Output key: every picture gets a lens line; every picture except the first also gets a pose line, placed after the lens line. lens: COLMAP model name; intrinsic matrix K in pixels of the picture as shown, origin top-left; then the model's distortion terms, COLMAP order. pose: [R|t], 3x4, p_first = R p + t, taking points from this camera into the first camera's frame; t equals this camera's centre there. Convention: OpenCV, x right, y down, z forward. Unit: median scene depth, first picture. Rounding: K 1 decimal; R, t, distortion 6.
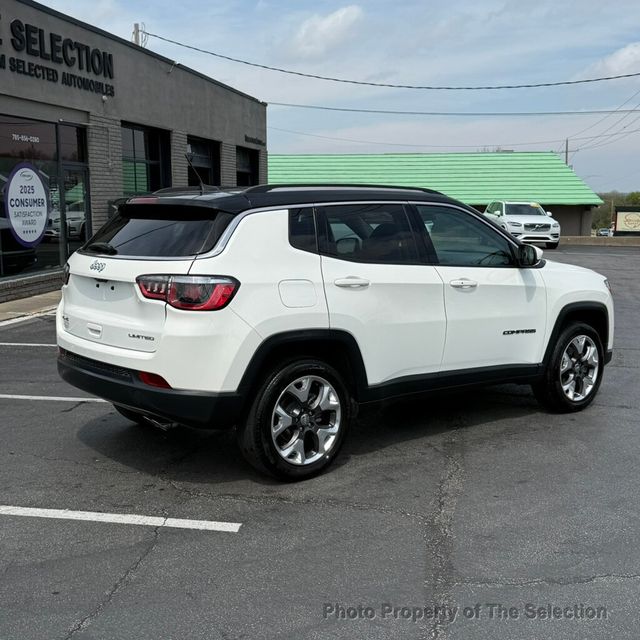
lens RADIAL K [[818.9, 0, 331.2], [0, 818.9, 328.5], [0, 0, 1]] dist [0.073404, 0.000000]
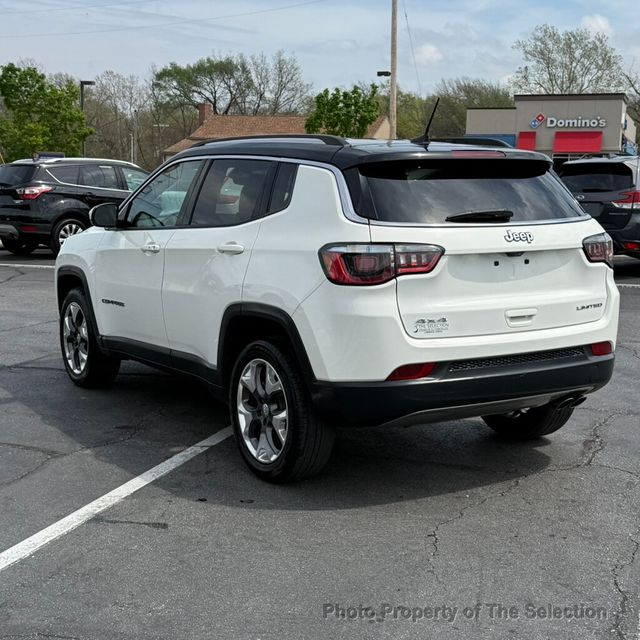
lens RADIAL K [[1030.3, 0, 295.9], [0, 1030.3, 299.4], [0, 0, 1]] dist [0.105347, 0.000000]
pose [[0.164743, -0.127114, 0.978111, -1.148969], [0.144583, 0.984061, 0.103535, -0.132587], [-0.975682, 0.124362, 0.180495, 0.909422]]
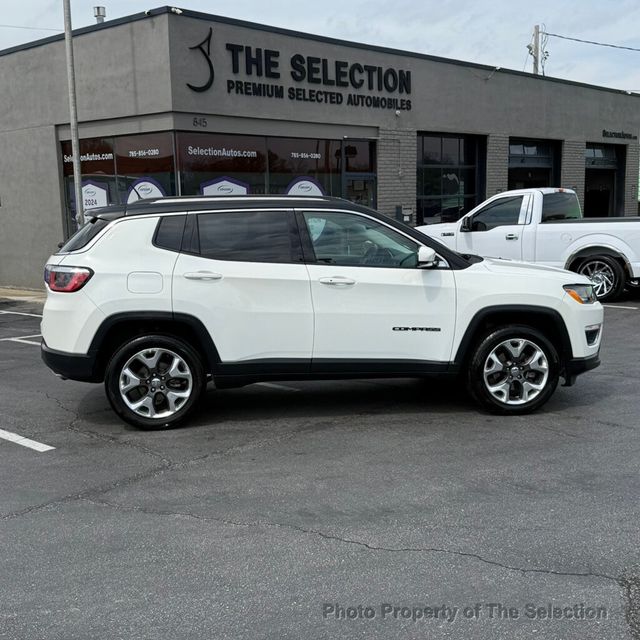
lens RADIAL K [[840.8, 0, 330.7], [0, 840.8, 335.1], [0, 0, 1]] dist [0.097427, 0.000000]
pose [[0.851779, 0.060231, -0.520428, 0.767612], [-0.059351, 0.998068, 0.018370, -0.002078], [0.520529, 0.015241, 0.853708, 0.020769]]
